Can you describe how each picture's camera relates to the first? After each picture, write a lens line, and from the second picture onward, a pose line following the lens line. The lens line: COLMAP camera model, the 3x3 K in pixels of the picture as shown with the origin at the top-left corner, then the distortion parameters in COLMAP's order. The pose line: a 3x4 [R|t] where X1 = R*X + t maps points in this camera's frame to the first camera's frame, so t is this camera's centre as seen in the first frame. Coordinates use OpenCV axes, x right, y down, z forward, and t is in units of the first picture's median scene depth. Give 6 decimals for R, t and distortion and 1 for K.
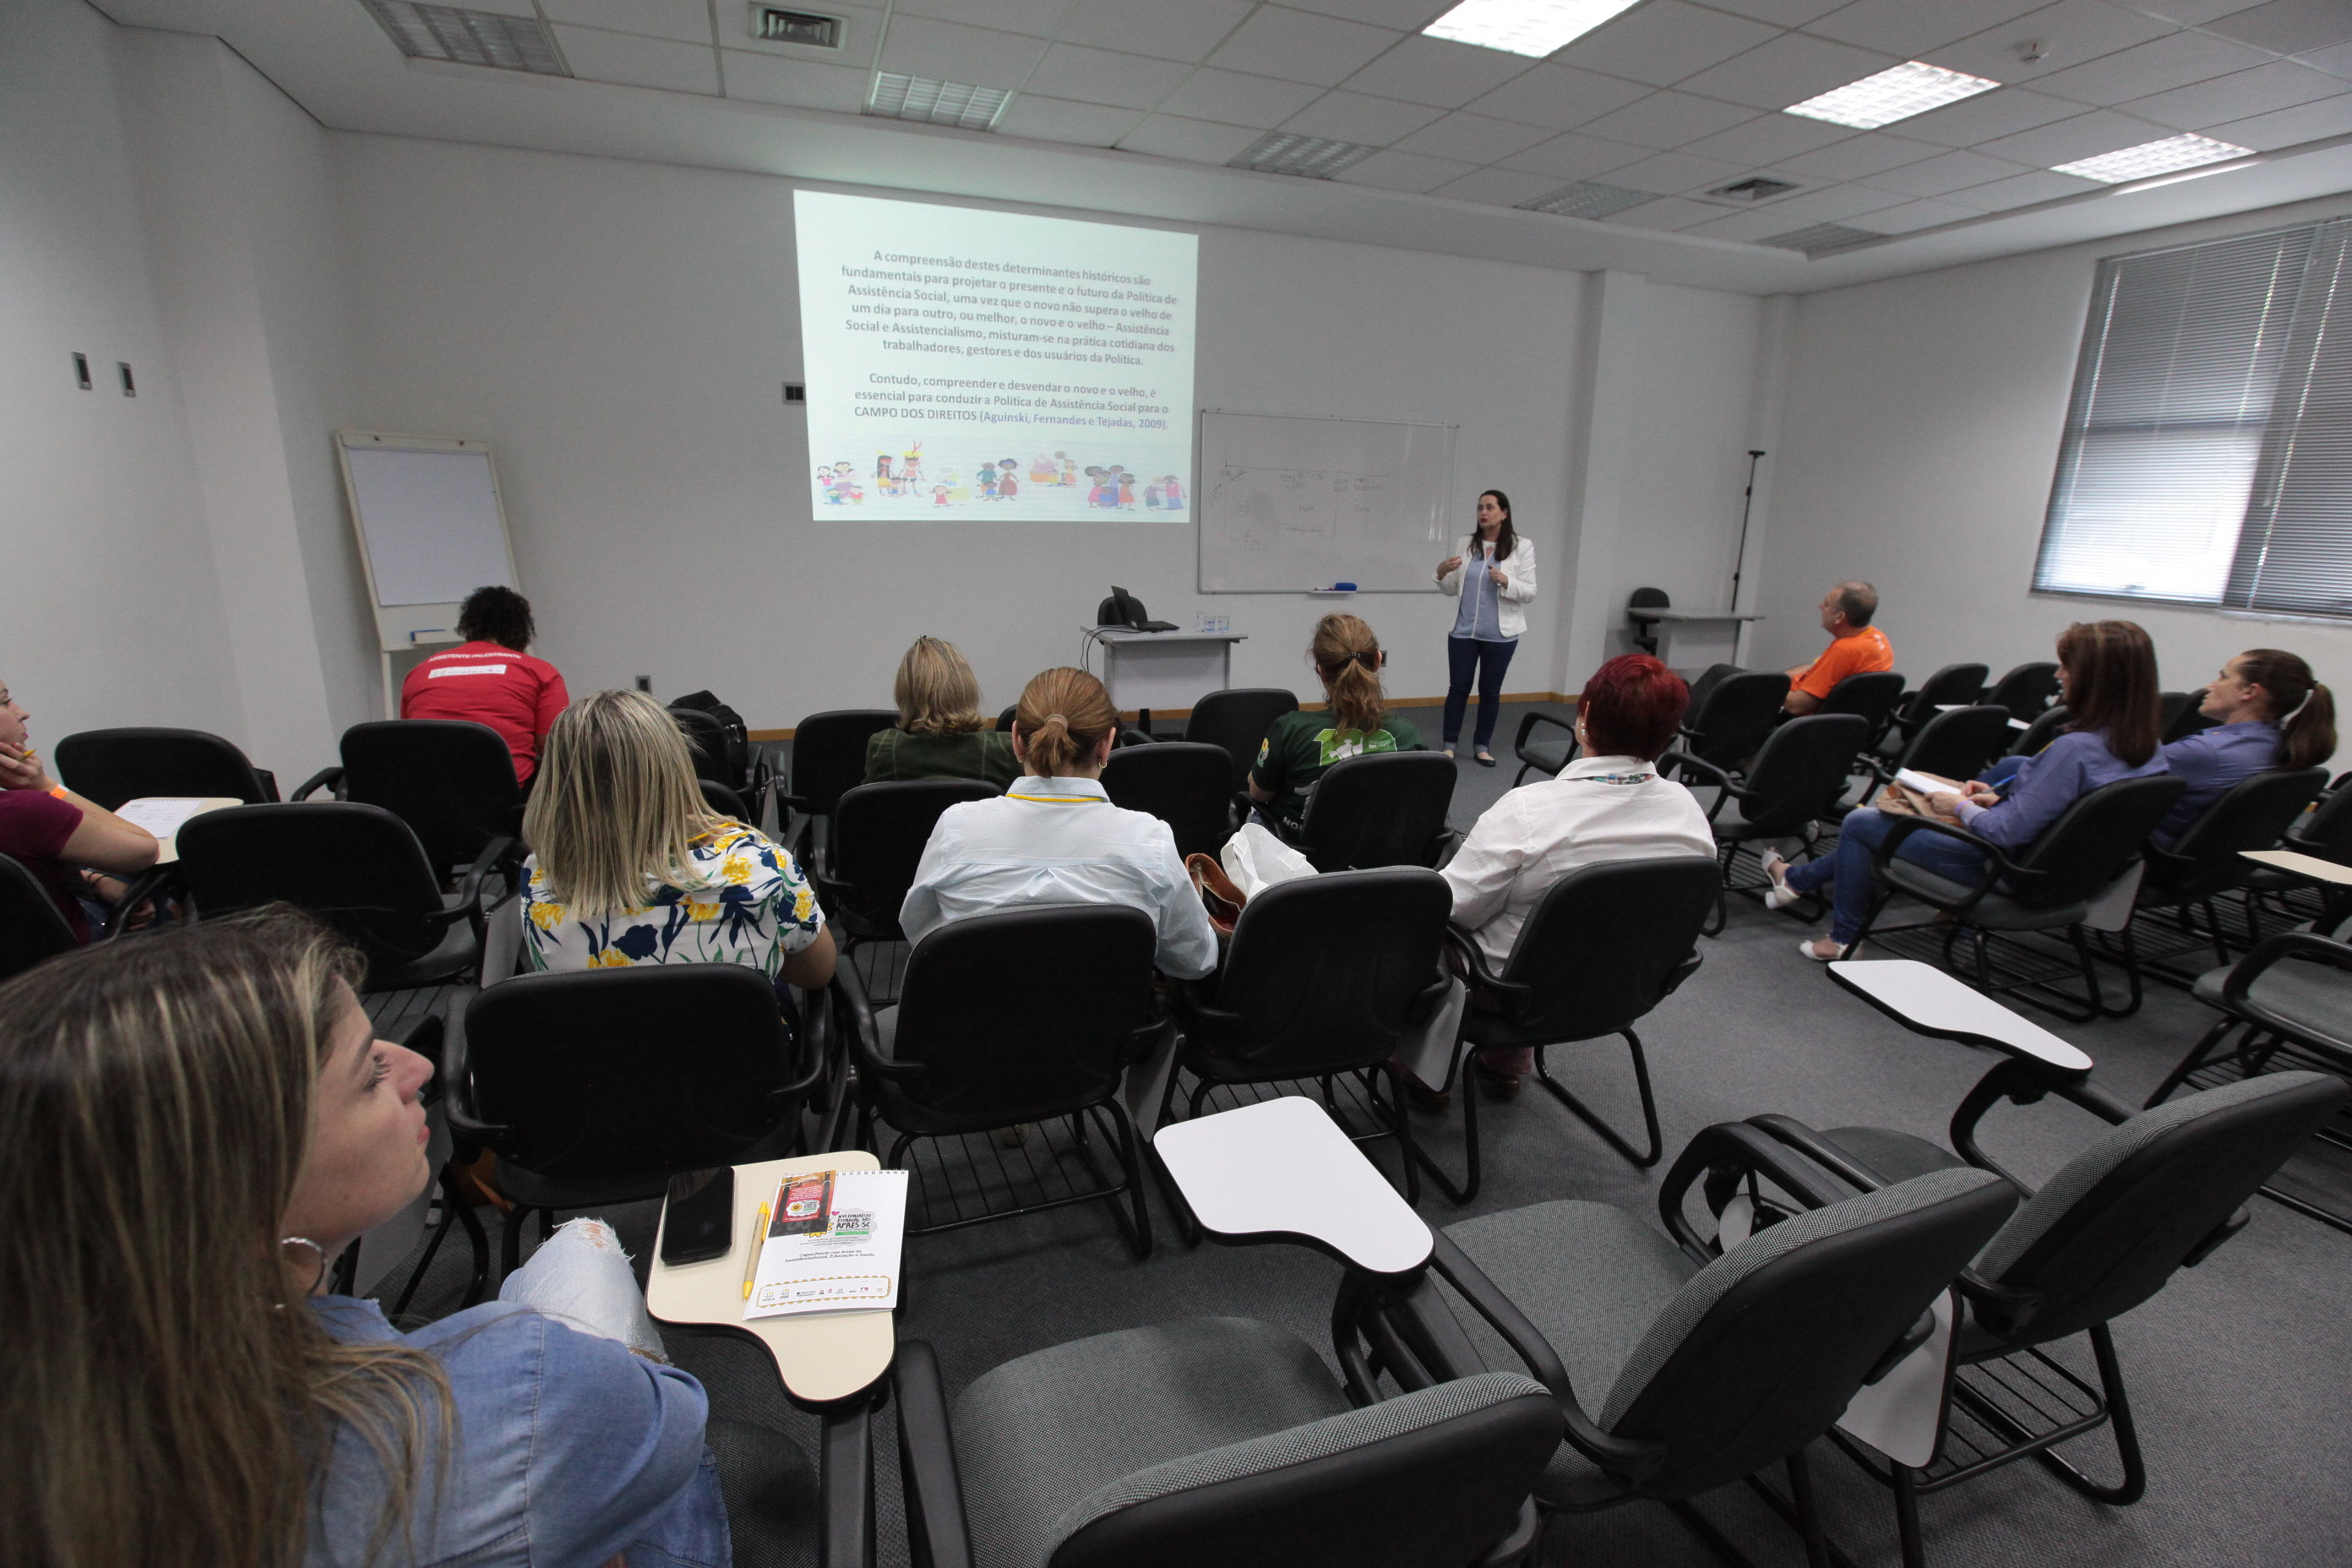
lens RADIAL K [[1093.1, 0, 1176.0], [0, 1093.1, 784.0], [0, 0, 1]] dist [-0.068112, 0.020122]
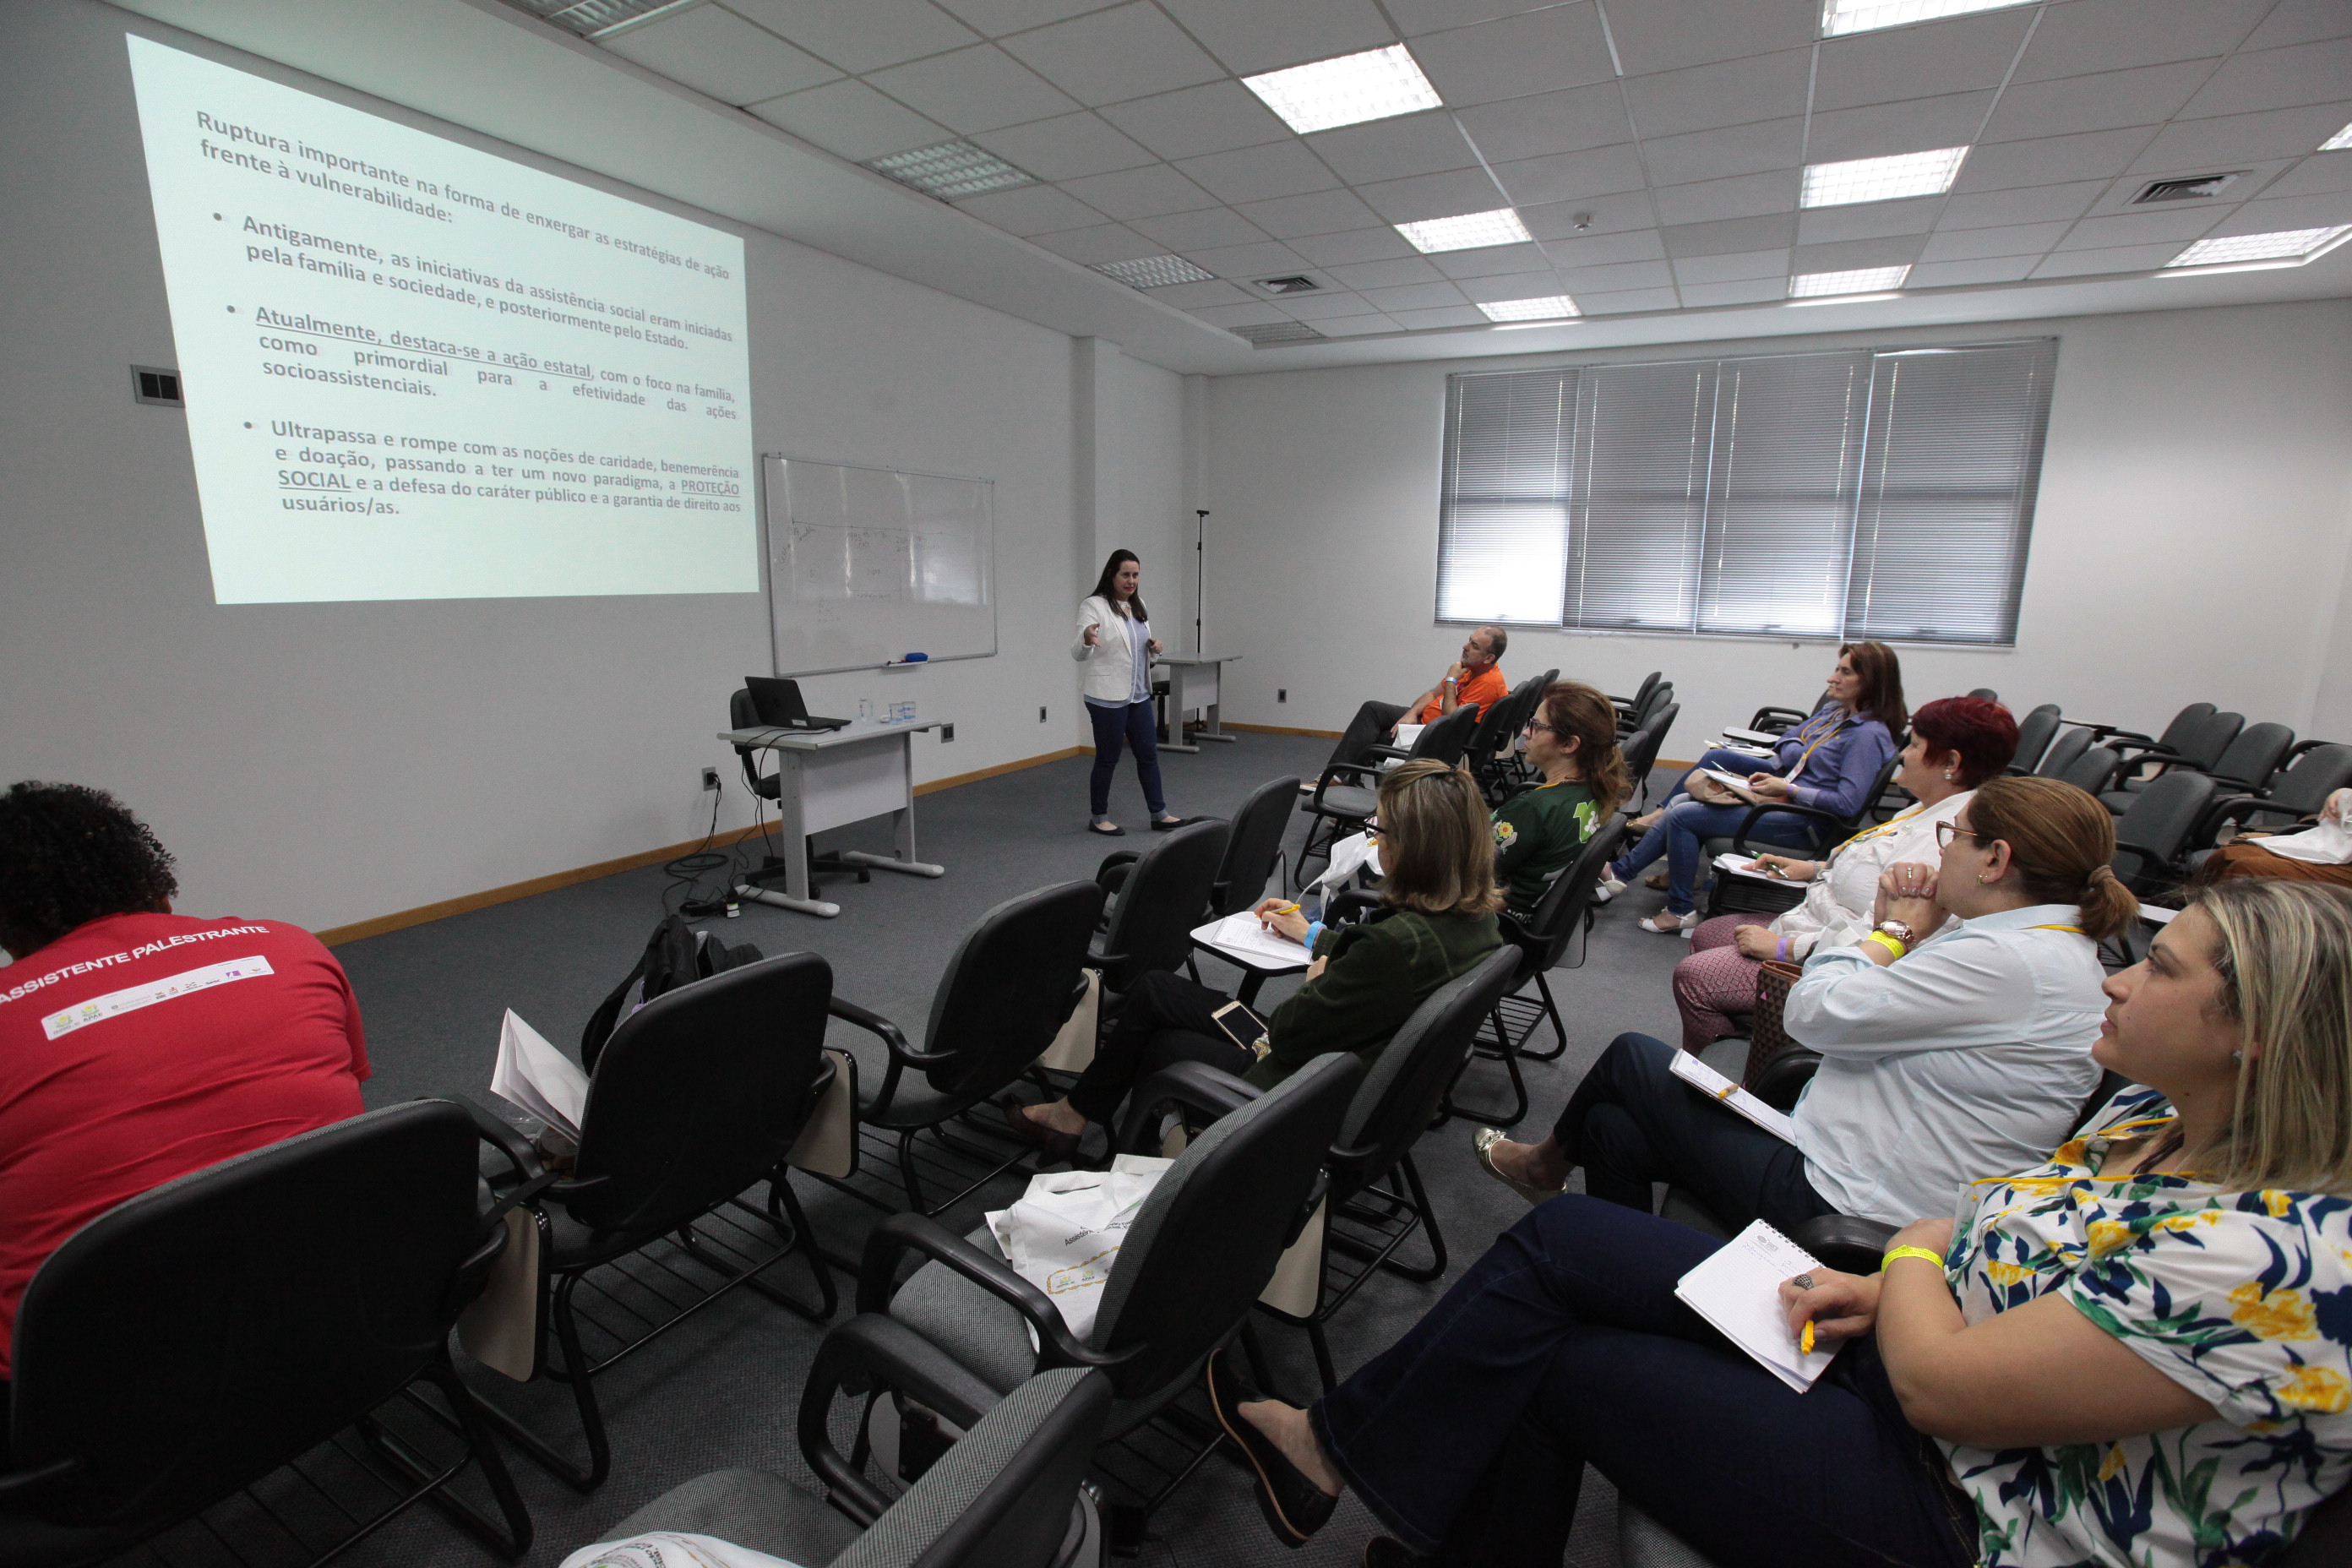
lens RADIAL K [[1093.1, 0, 1176.0], [0, 1093.1, 784.0], [0, 0, 1]] dist [-0.068112, 0.020122]
pose [[0.734630, -0.138768, 0.664125, -0.352726], [0.171430, 0.985063, 0.016198, -0.068496], [-0.656452, 0.101952, 0.747446, 0.246872]]
